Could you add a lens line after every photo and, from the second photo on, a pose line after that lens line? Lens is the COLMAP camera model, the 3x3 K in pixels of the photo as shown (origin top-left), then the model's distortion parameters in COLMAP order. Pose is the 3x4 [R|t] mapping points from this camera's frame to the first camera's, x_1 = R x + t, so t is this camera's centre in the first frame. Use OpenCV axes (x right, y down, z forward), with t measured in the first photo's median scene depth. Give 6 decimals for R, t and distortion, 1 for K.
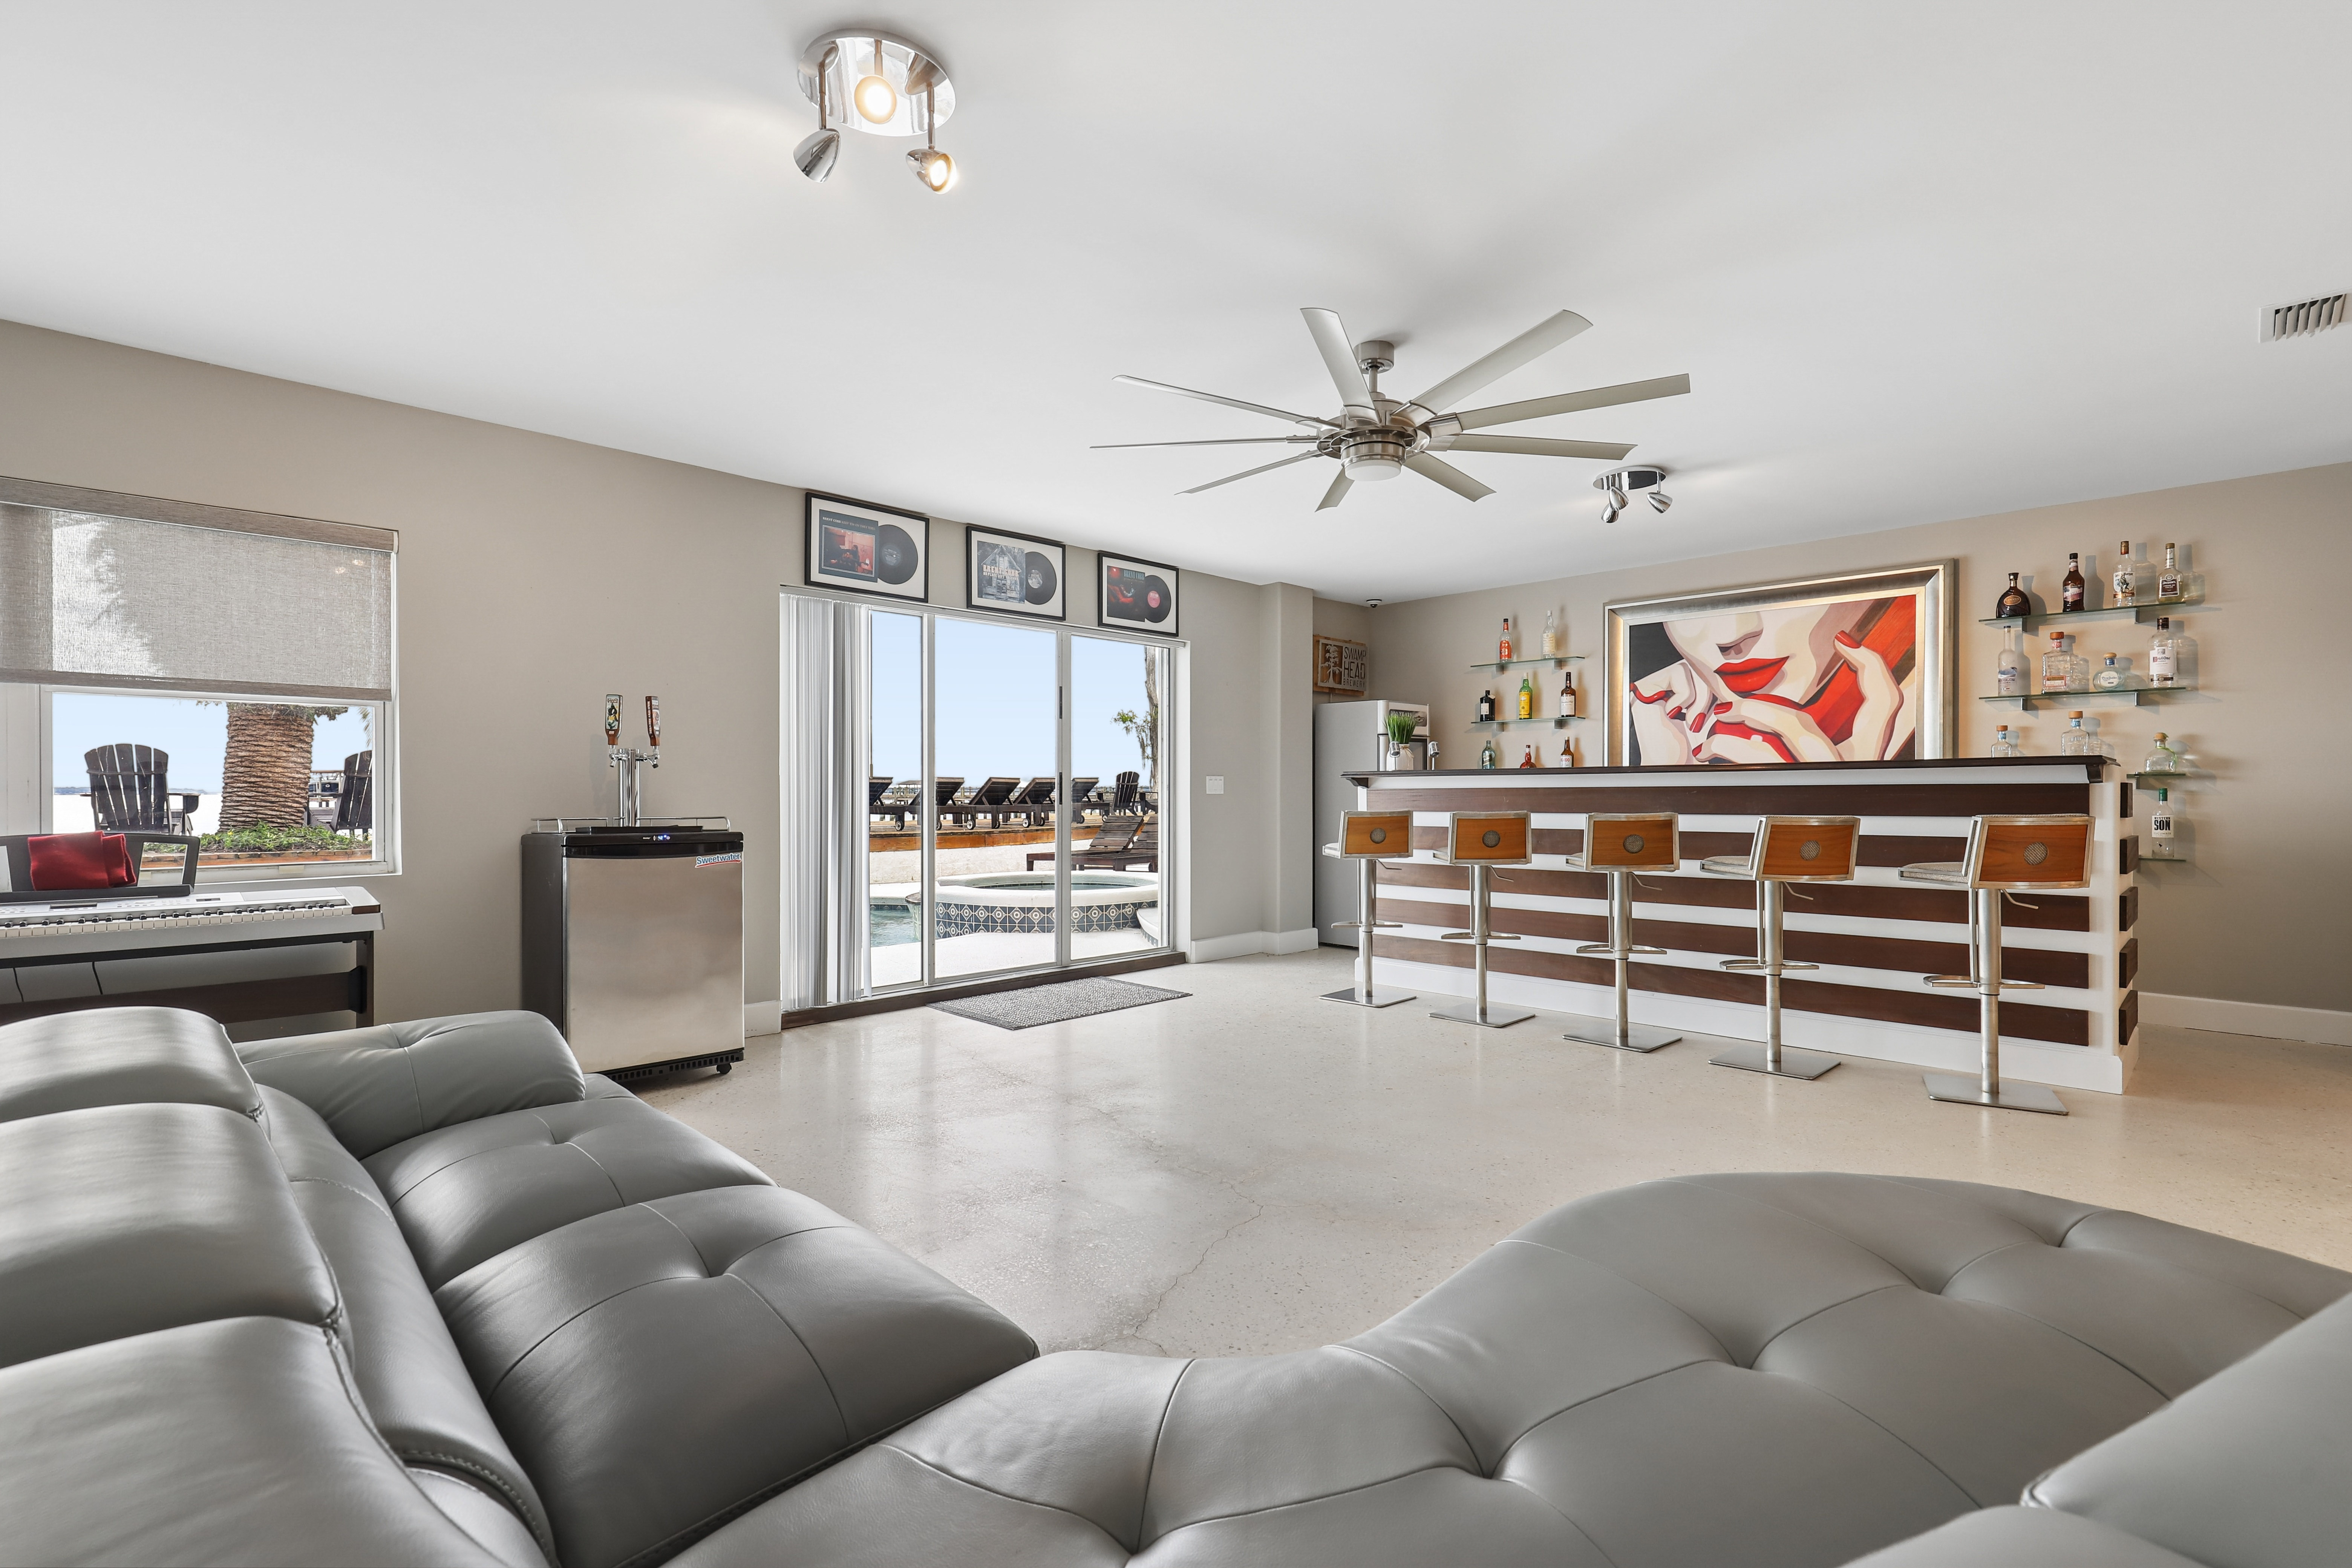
lens RADIAL K [[1065.2, 0, 1181.7], [0, 1065.2, 789.2], [0, 0, 1]] dist [0.000734, -0.000808]
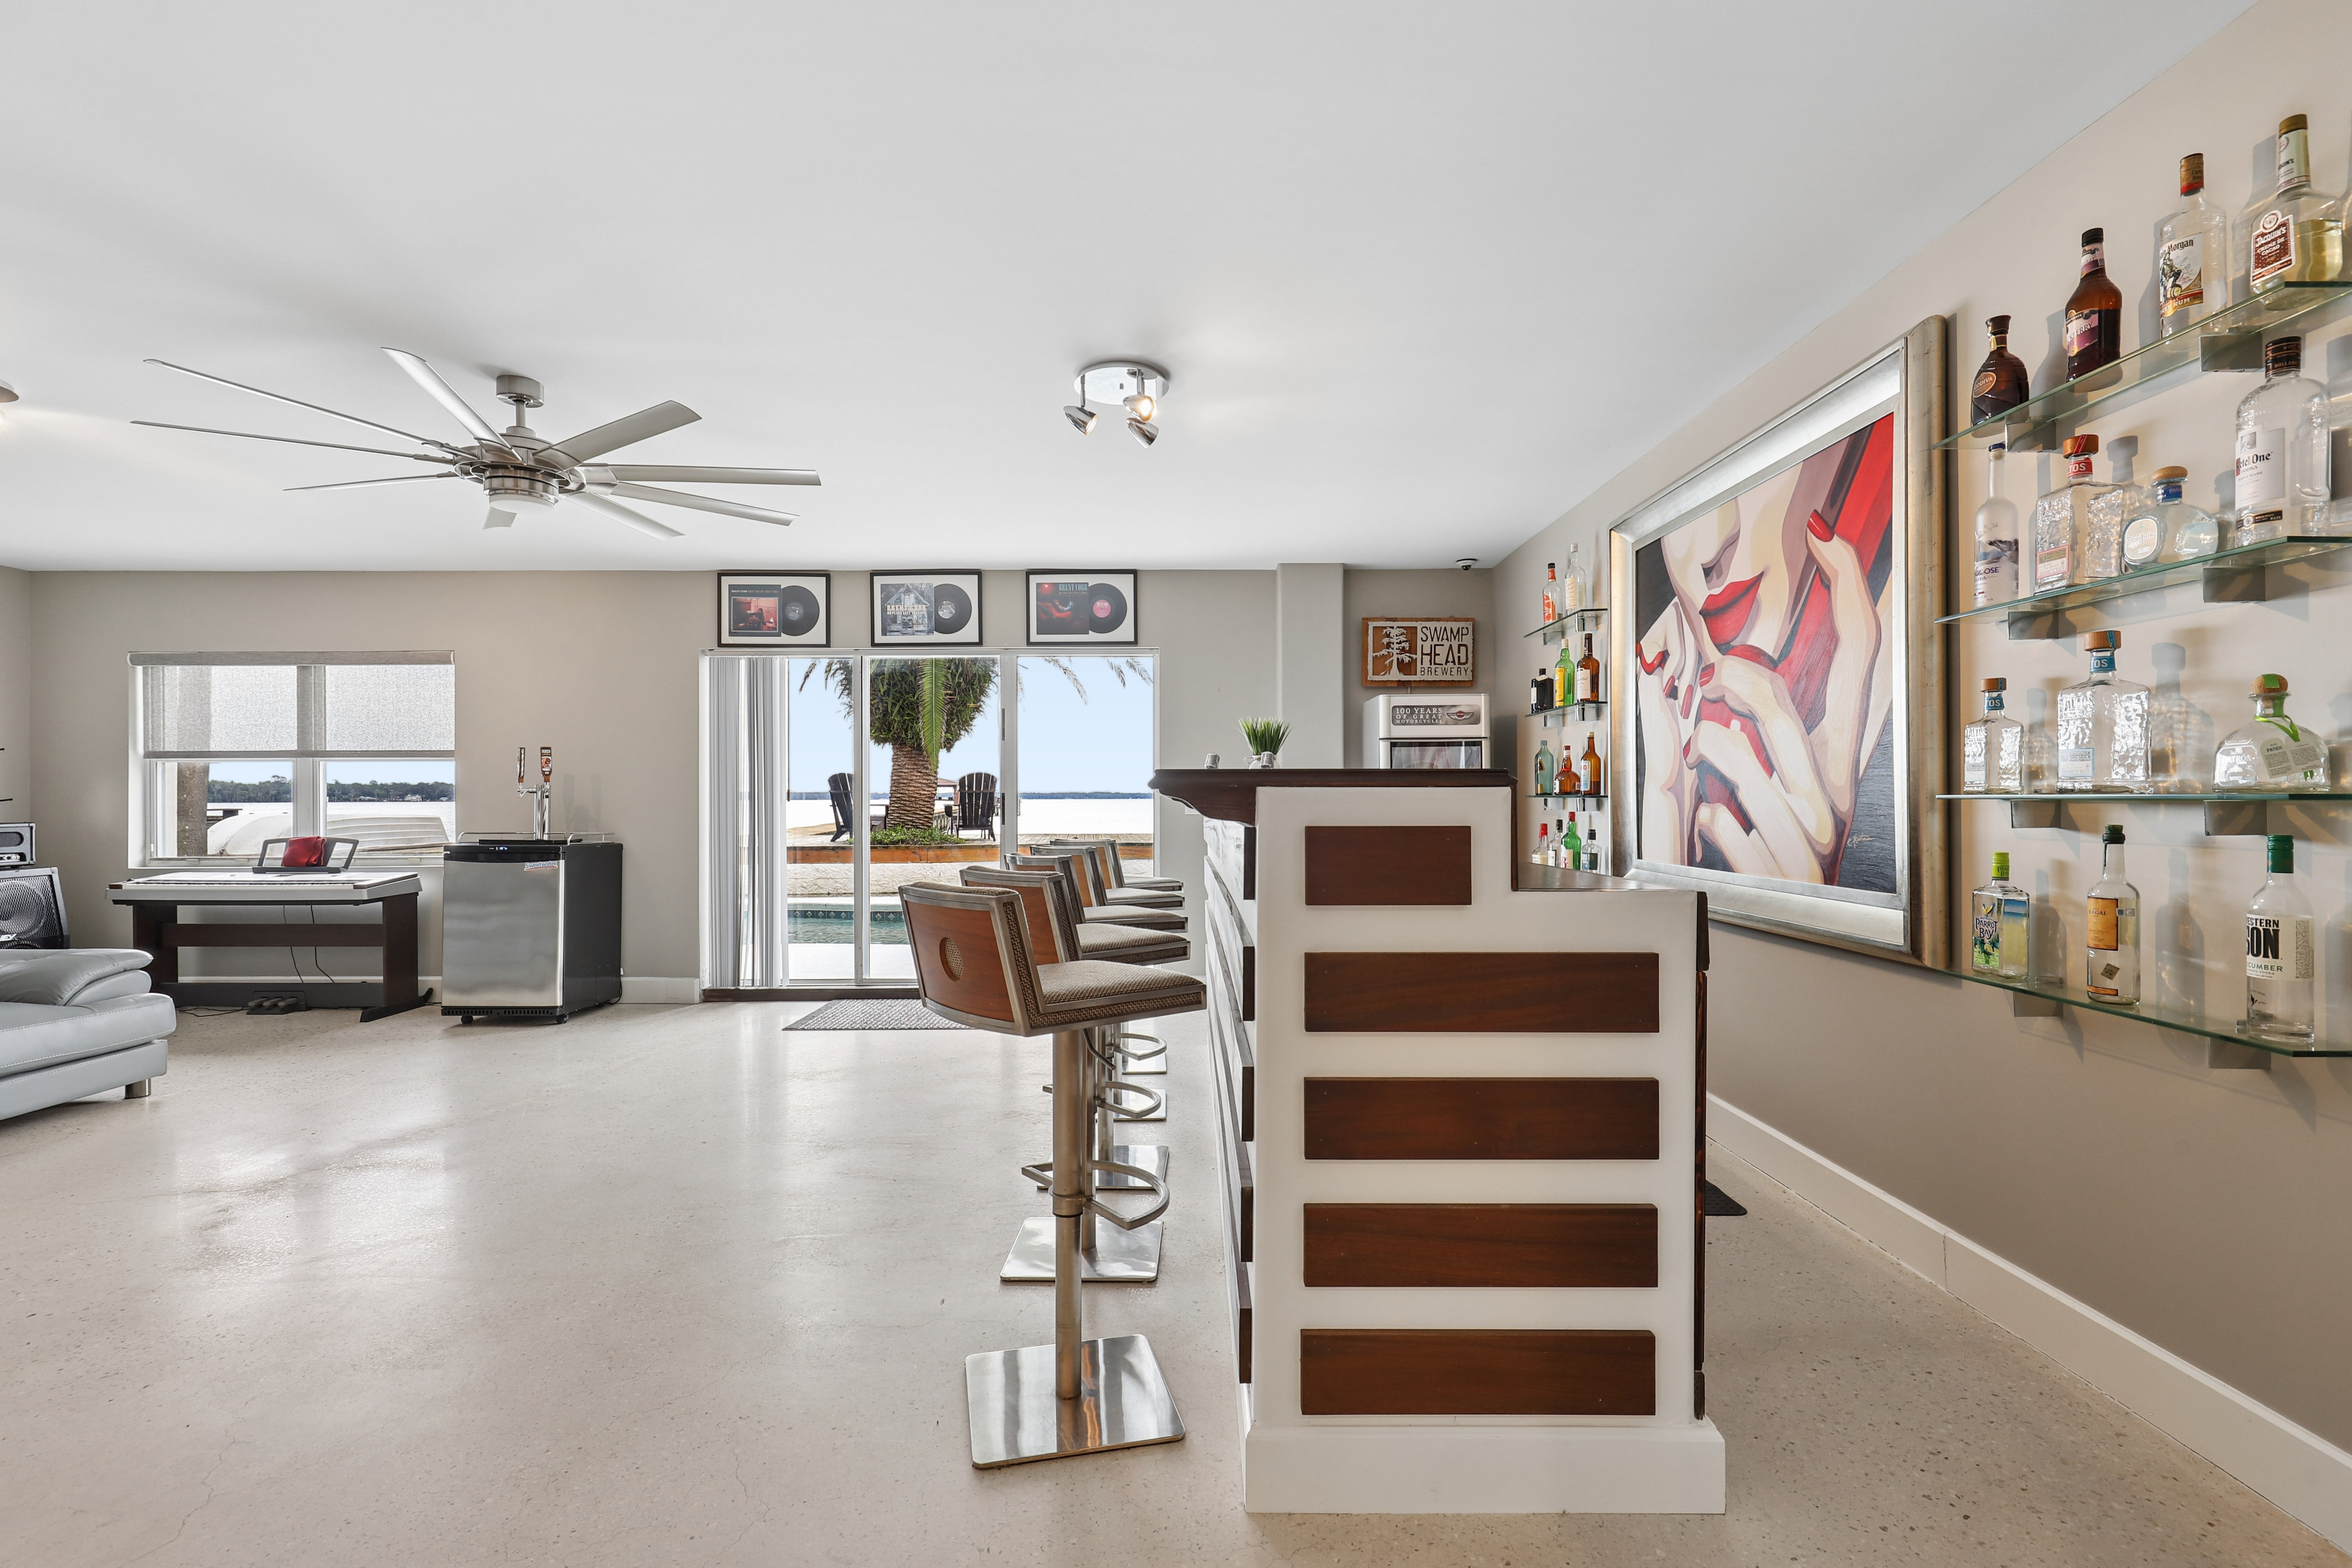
lens RADIAL K [[1065.2, 0, 1182.2], [0, 1065.2, 788.3], [0, 0, 1]] dist [0.000734, -0.000808]
pose [[0.707260, -0.008697, -0.706900, 0.785871], [0.004290, 0.999959, -0.008011, -0.012707], [0.706941, 0.002633, 0.707268, 0.435077]]
